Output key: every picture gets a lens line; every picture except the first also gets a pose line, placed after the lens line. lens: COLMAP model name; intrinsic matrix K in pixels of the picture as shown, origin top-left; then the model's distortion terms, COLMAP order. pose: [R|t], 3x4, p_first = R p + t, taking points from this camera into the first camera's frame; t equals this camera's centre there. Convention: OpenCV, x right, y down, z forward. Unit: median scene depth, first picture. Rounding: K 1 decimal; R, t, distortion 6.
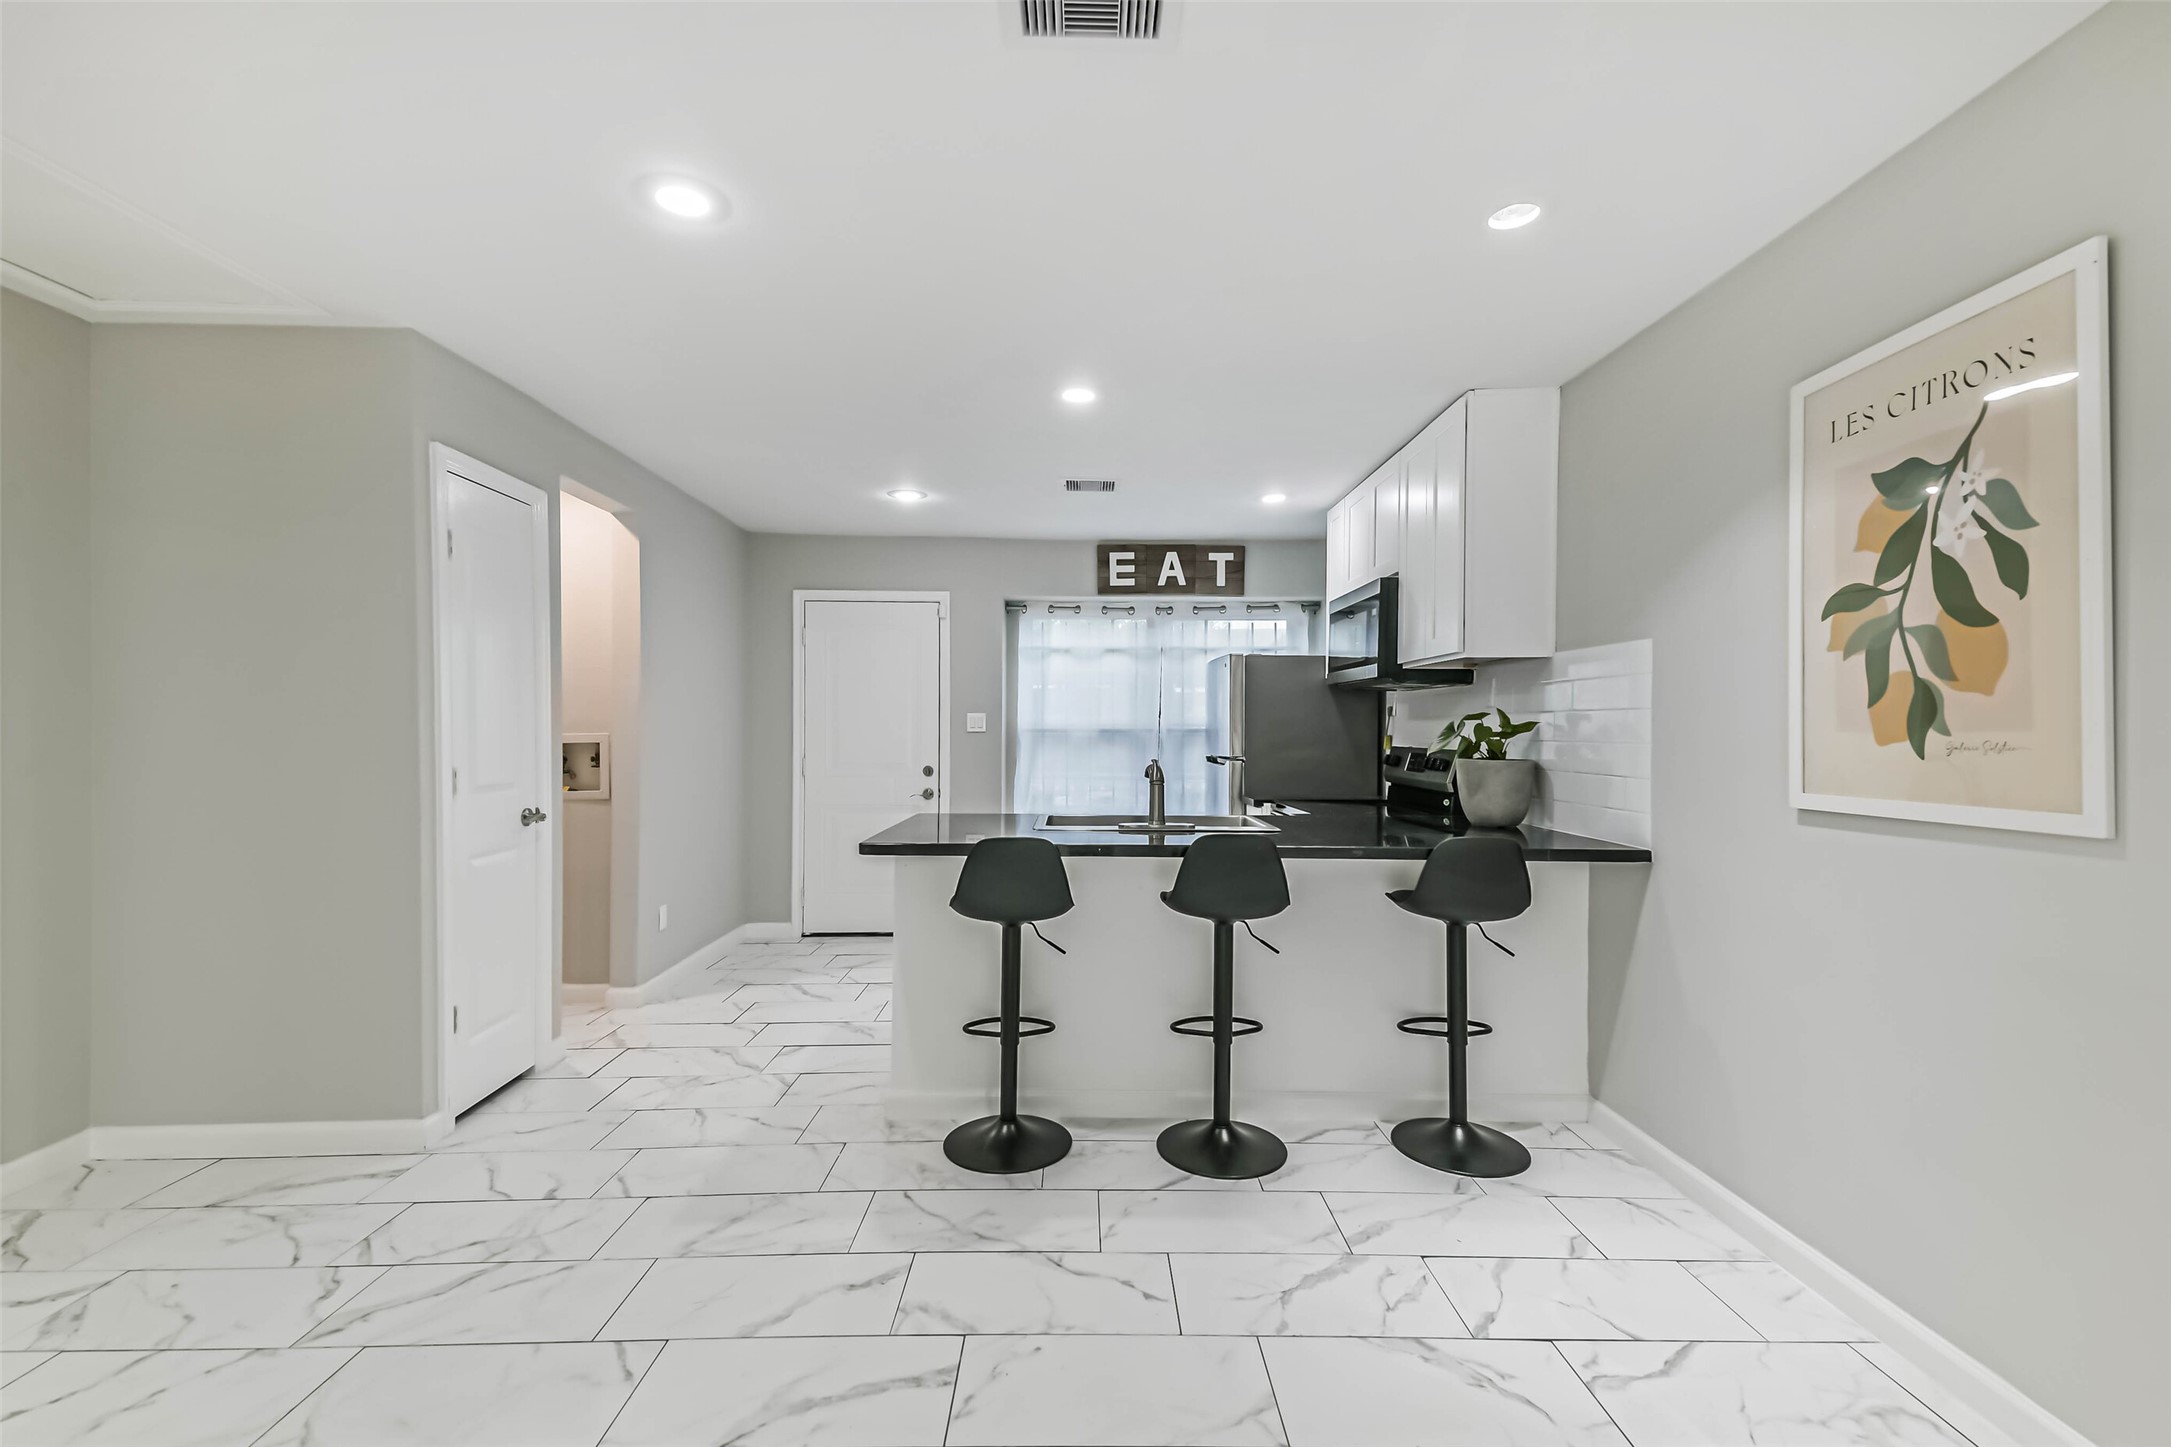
lens RADIAL K [[933.2, 0, 1091.8], [0, 933.2, 736.3], [0, 0, 1]] dist [0.050966, -0.018418]
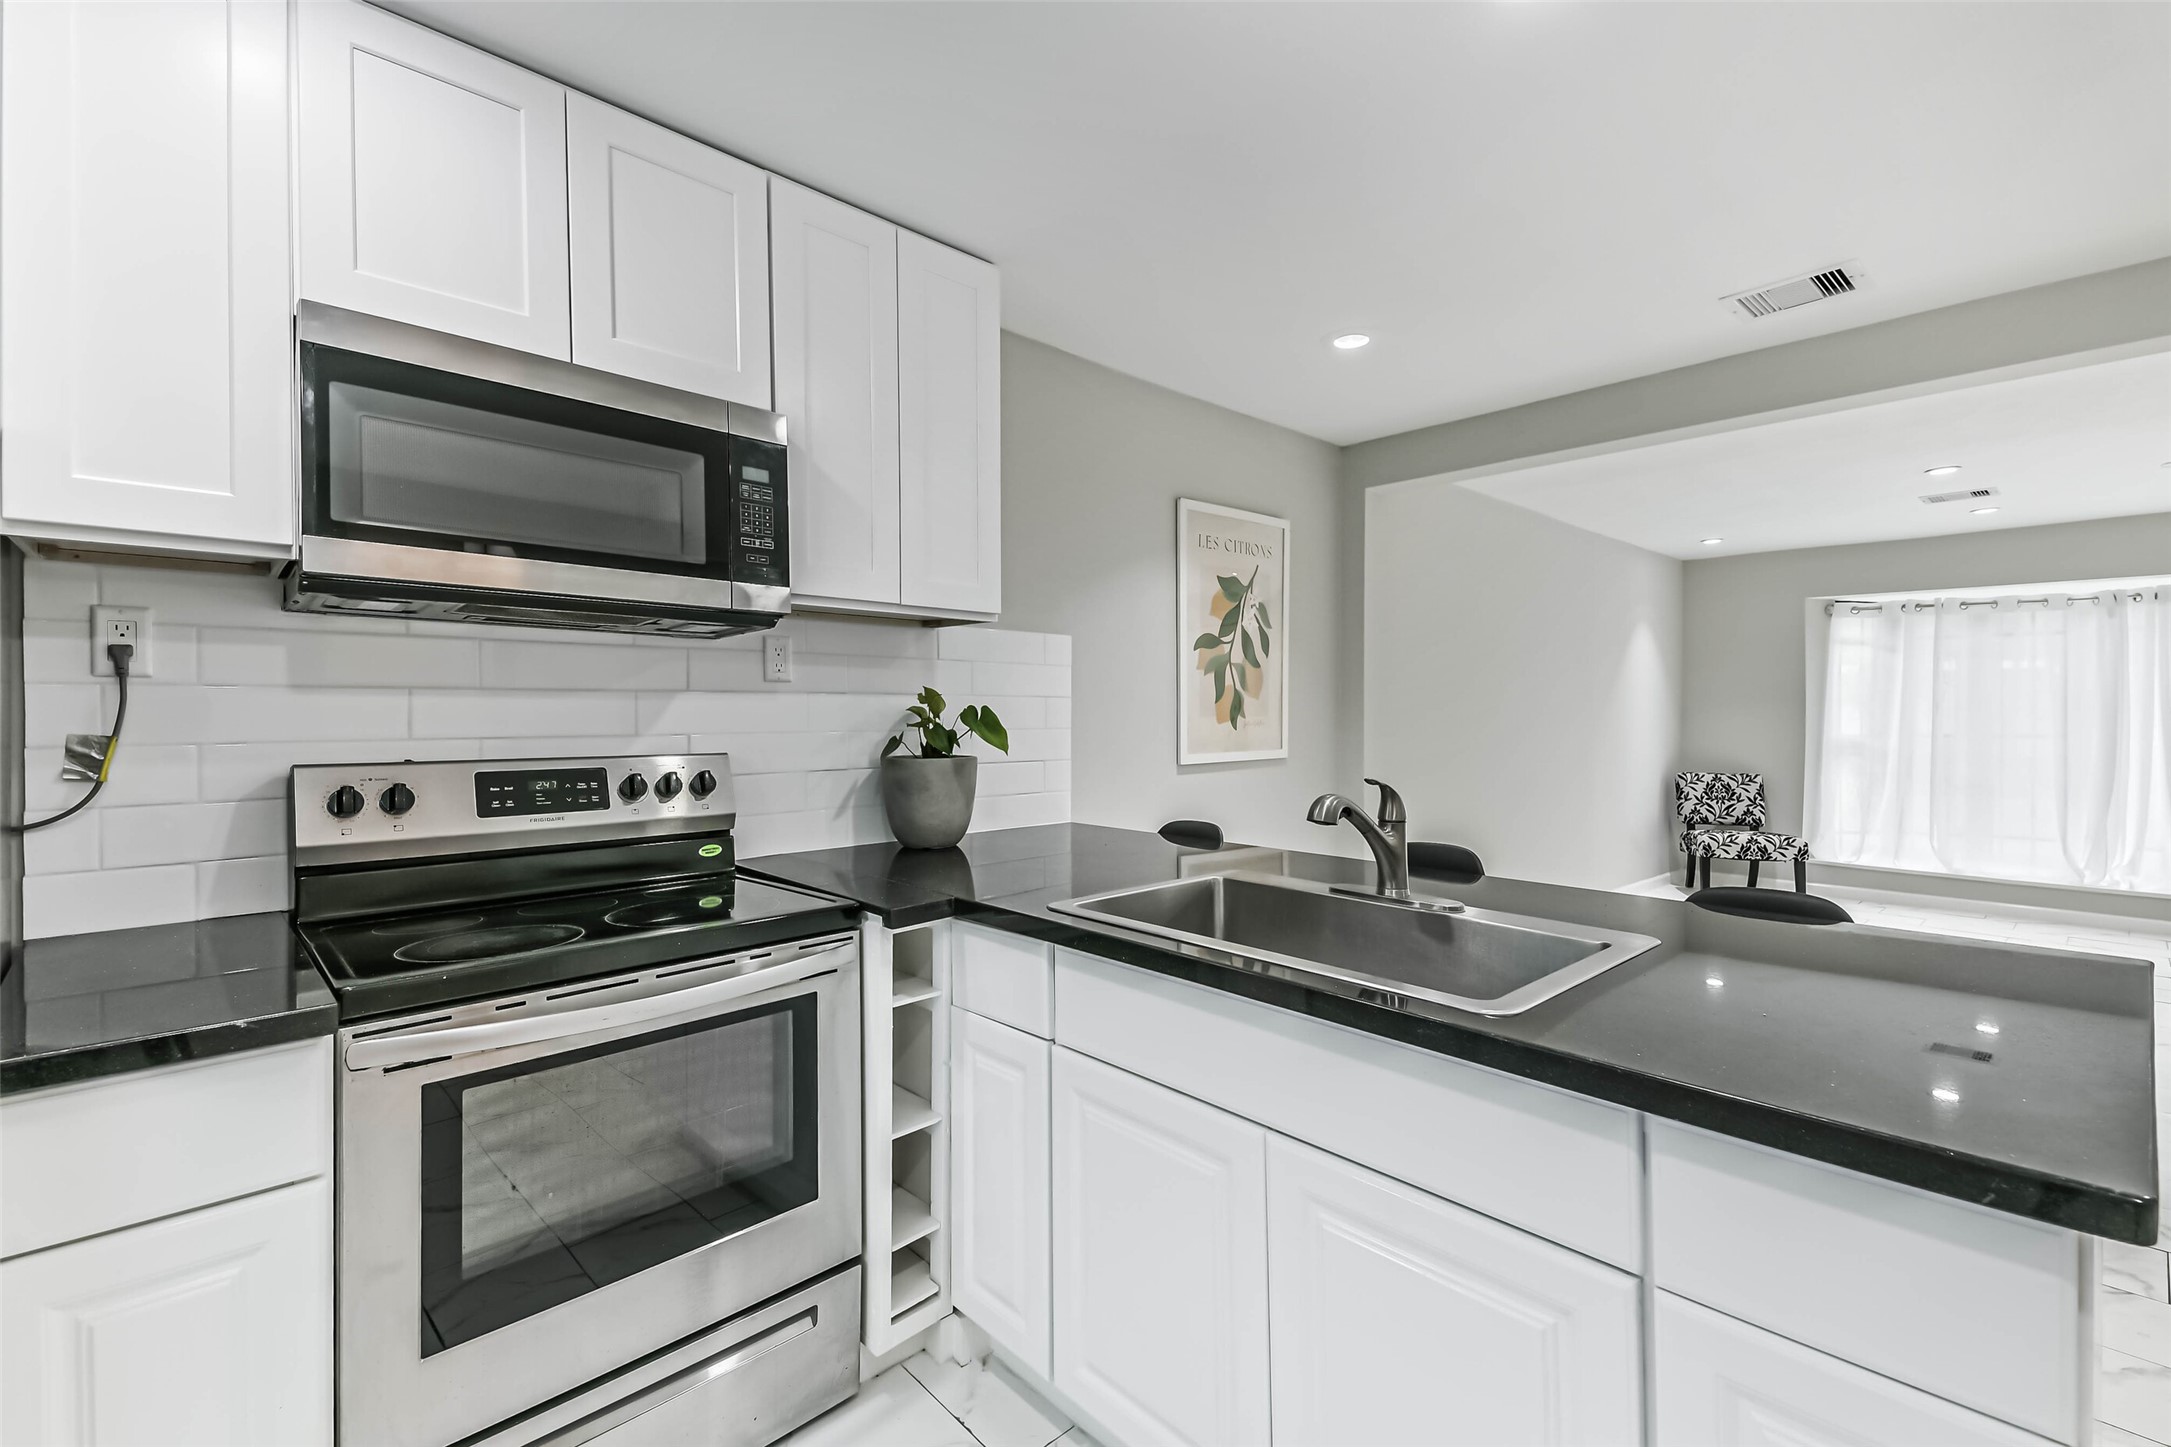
lens RADIAL K [[933.2, 0, 1084.5], [0, 933.2, 722.0], [0, 0, 1]] dist [0.050966, -0.018418]
pose [[-0.671033, -0.010221, 0.741357, -0.218671], [0.002946, 0.999860, 0.016452, -0.016215], [-0.741422, 0.013224, -0.670909, 1.553863]]
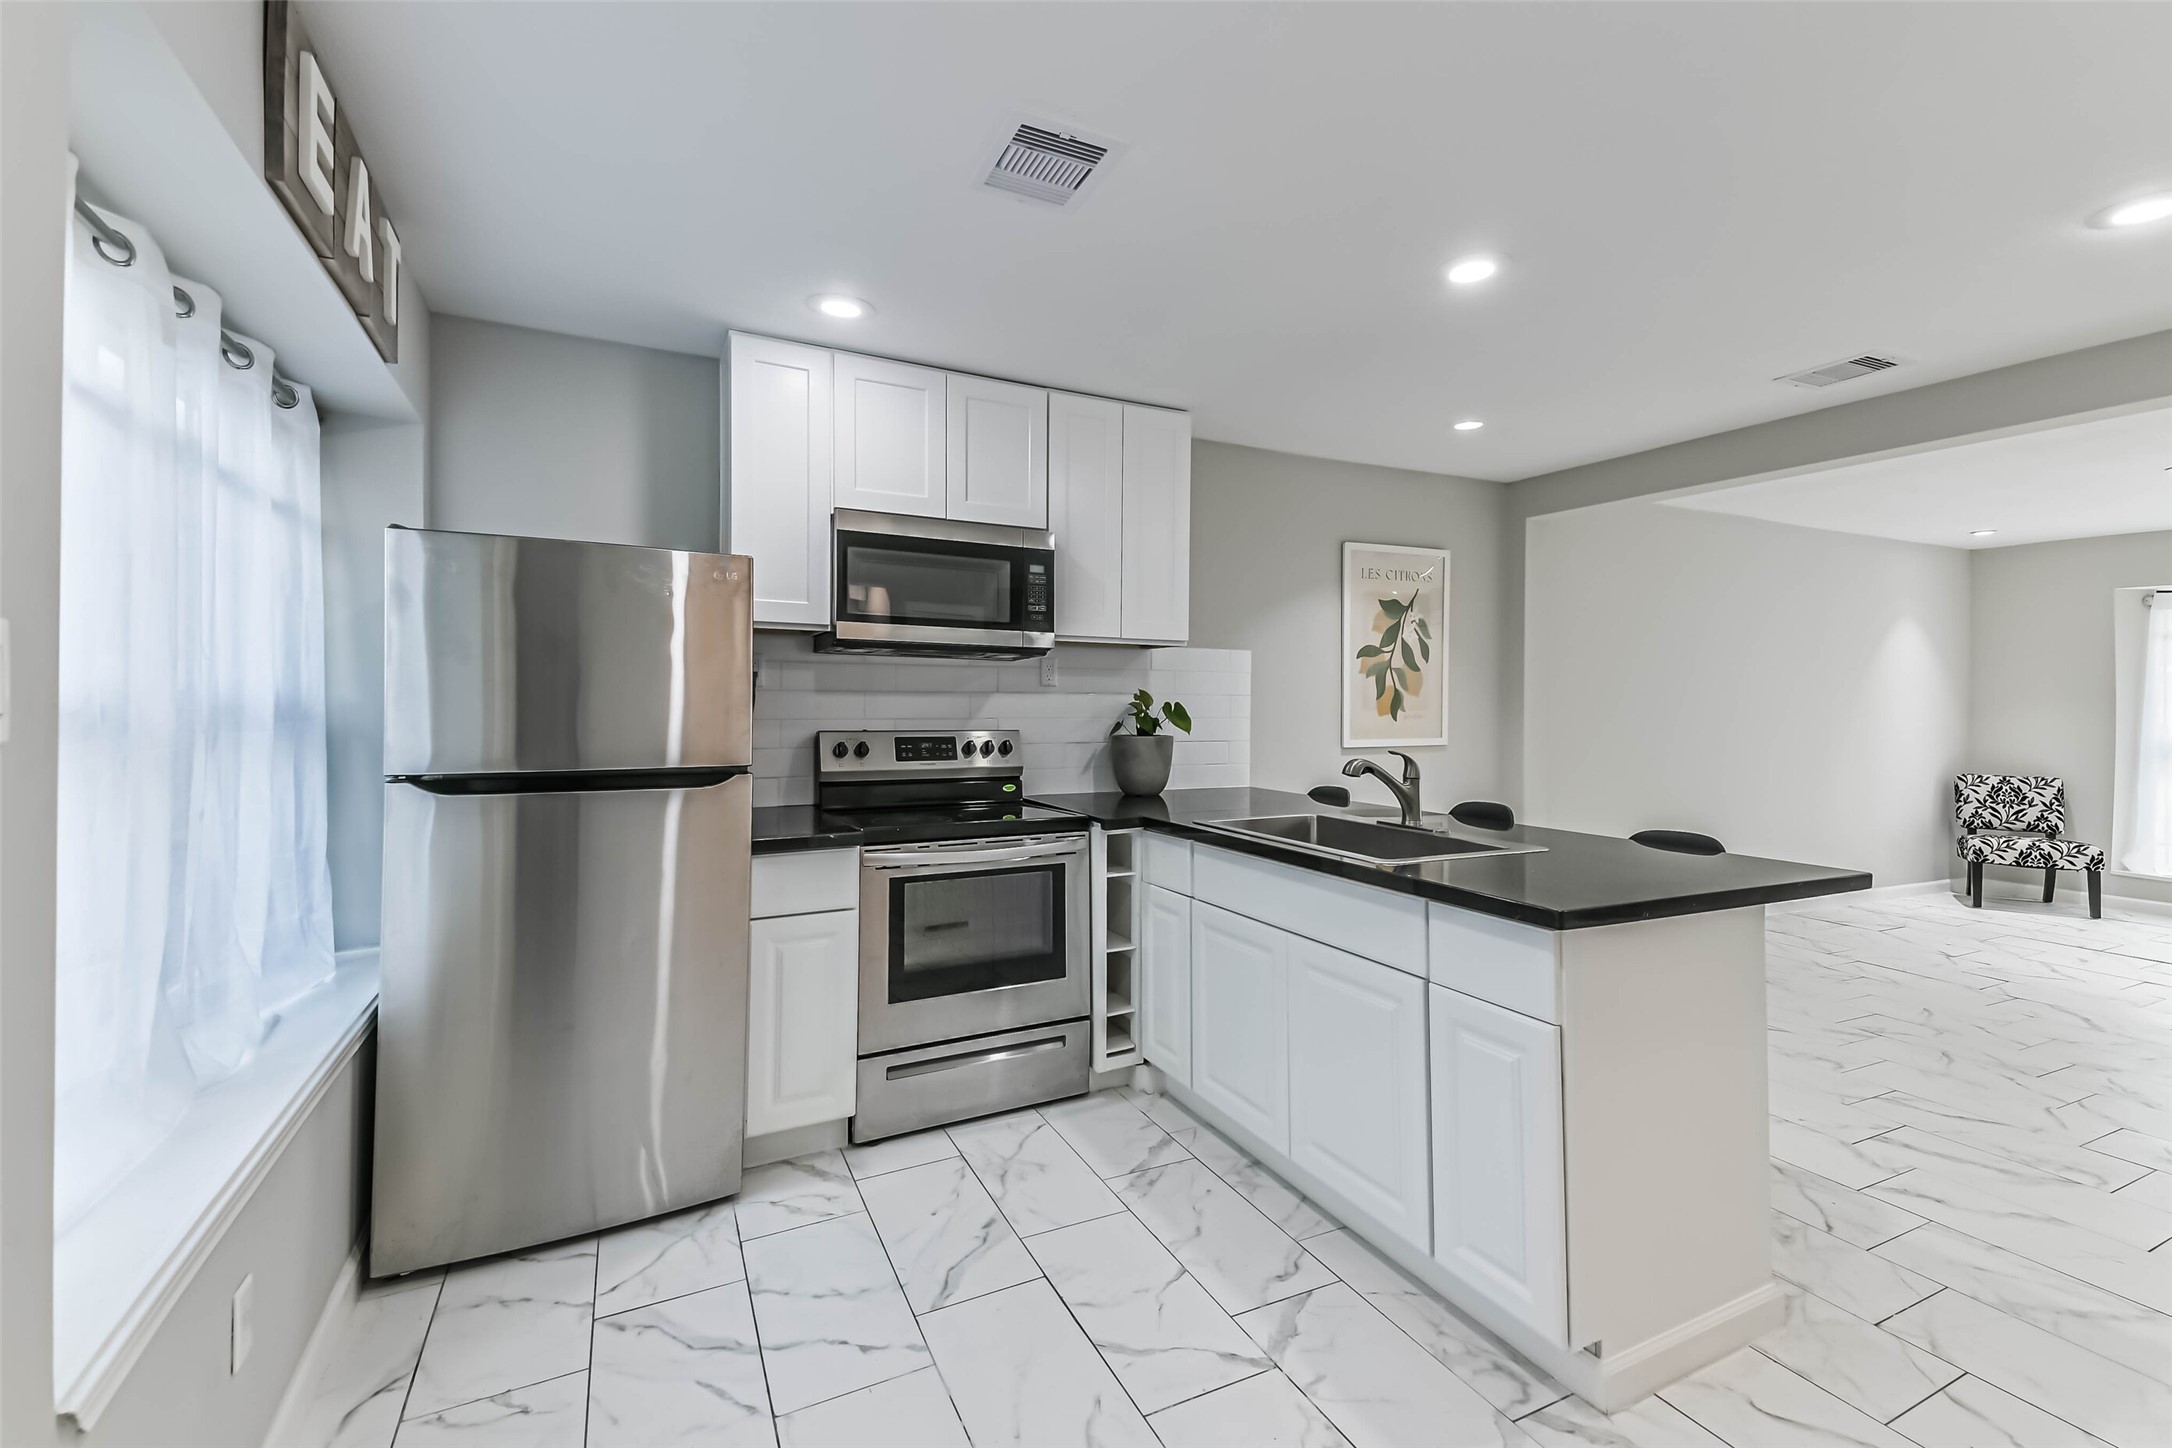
lens RADIAL K [[933.7, 0, 1079.2], [0, 933.7, 703.3], [0, 0, 1]] dist [0.050966, -0.018418]
pose [[-0.429627, -0.008883, 0.902963, -0.600669], [-0.003281, 0.999960, 0.008276, -0.025125], [-0.903000, 0.000593, -0.429640, 1.712480]]
